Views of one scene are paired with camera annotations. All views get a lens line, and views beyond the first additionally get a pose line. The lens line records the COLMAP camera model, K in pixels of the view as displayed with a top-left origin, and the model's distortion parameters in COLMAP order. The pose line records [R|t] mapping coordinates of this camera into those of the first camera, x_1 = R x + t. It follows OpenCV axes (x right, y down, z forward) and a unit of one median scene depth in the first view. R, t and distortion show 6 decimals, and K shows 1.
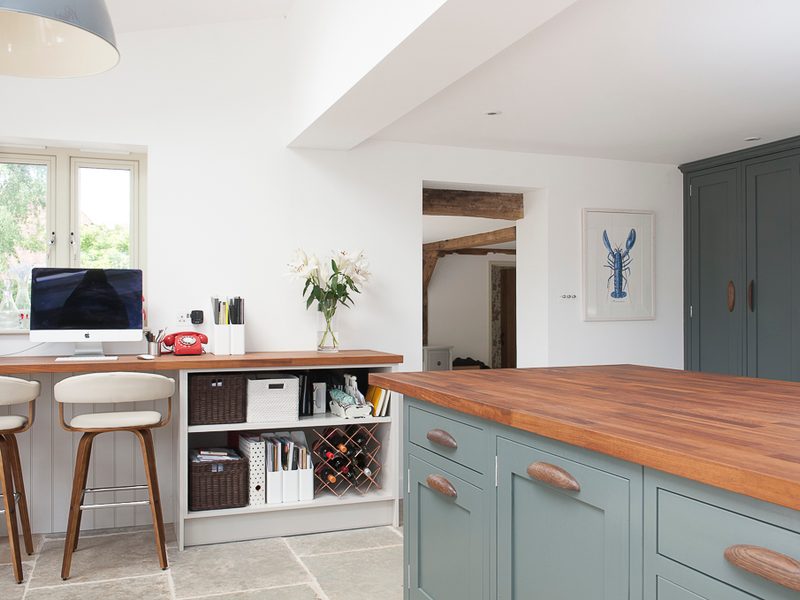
lens RADIAL K [[769.3, 0, 390.2], [0, 769.3, 301.6], [0, 0, 1]] dist [-0.012755, -0.006997]
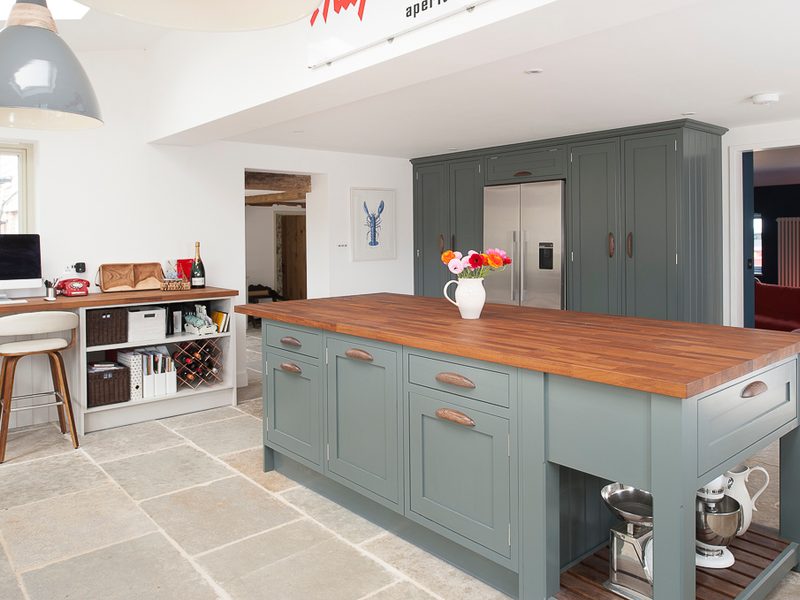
lens RADIAL K [[617.3, 0, 407.4], [0, 617.3, 241.7], [0, 0, 1]] dist [-0.008960, -0.007460]
pose [[0.935978, -0.010151, 0.351913, -0.097624], [0.006038, 0.999900, 0.012782, -0.038123], [-0.352008, -0.009838, 0.935945, -0.234537]]
